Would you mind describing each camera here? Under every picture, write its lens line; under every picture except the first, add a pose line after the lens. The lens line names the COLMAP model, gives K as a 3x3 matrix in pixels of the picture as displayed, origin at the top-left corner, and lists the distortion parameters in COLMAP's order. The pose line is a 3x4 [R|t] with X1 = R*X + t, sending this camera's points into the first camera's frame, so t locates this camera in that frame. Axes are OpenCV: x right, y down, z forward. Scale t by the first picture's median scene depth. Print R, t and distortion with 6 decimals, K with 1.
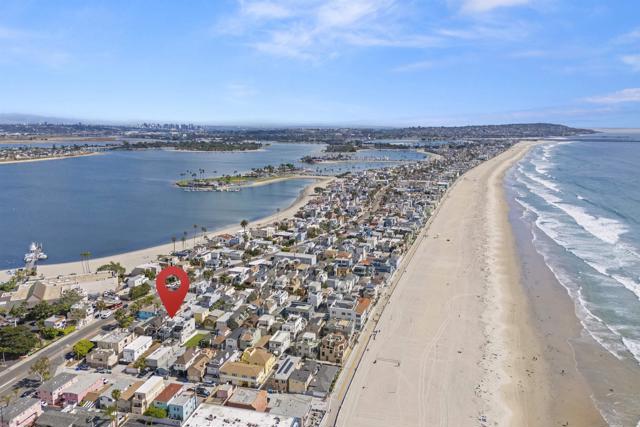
lens RADIAL K [[470.0, 0, 320.0], [0, 470.0, 213.5], [0, 0, 1]] dist [0.086378, -0.080604]
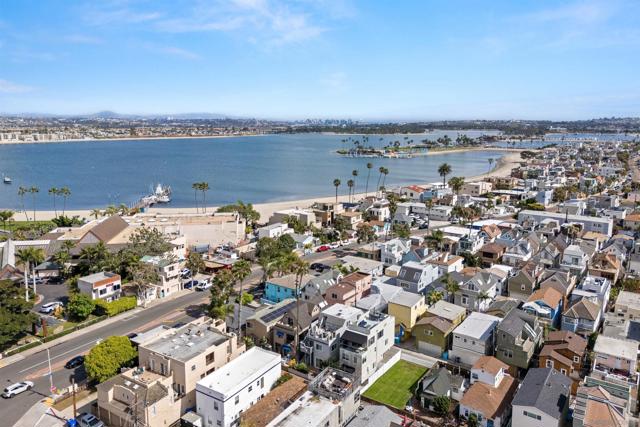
lens RADIAL K [[470.0, 0, 320.0], [0, 470.0, 213.5], [0, 0, 1]] dist [0.086378, -0.080604]
pose [[0.948327, 0.062280, -0.311121, -0.194041], [-0.060643, 0.998048, 0.014945, 0.128269], [0.311445, 0.004695, 0.950253, 0.585302]]
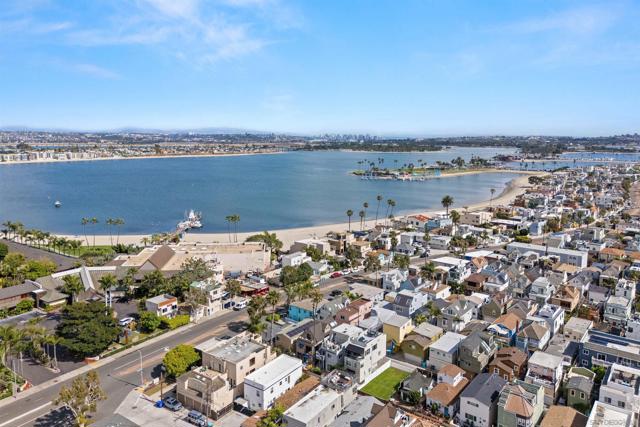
lens RADIAL K [[470.0, 0, 320.0], [0, 470.0, 213.5], [0, 0, 1]] dist [0.086378, -0.080604]
pose [[0.935559, 0.061563, -0.347765, -0.152454], [-0.070139, 0.997464, -0.012112, 0.097801], [0.346137, 0.035724, 0.937504, 0.470732]]
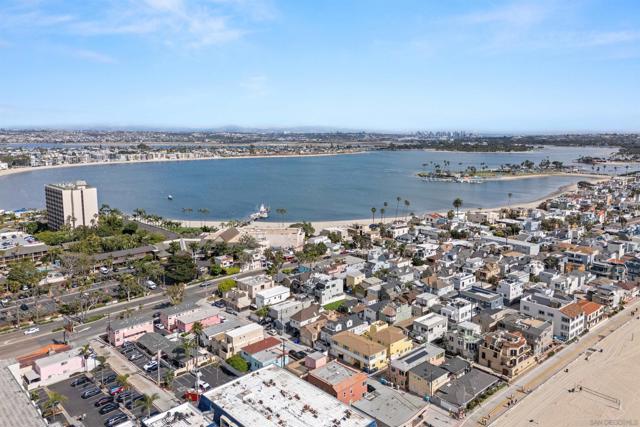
lens RADIAL K [[470.0, 0, 320.0], [0, 470.0, 213.5], [0, 0, 1]] dist [0.086378, -0.080604]
pose [[0.850328, 0.090844, -0.518353, 0.112241], [-0.100515, 0.994890, 0.009470, 0.092506], [0.516565, 0.044050, 0.855114, 0.242446]]
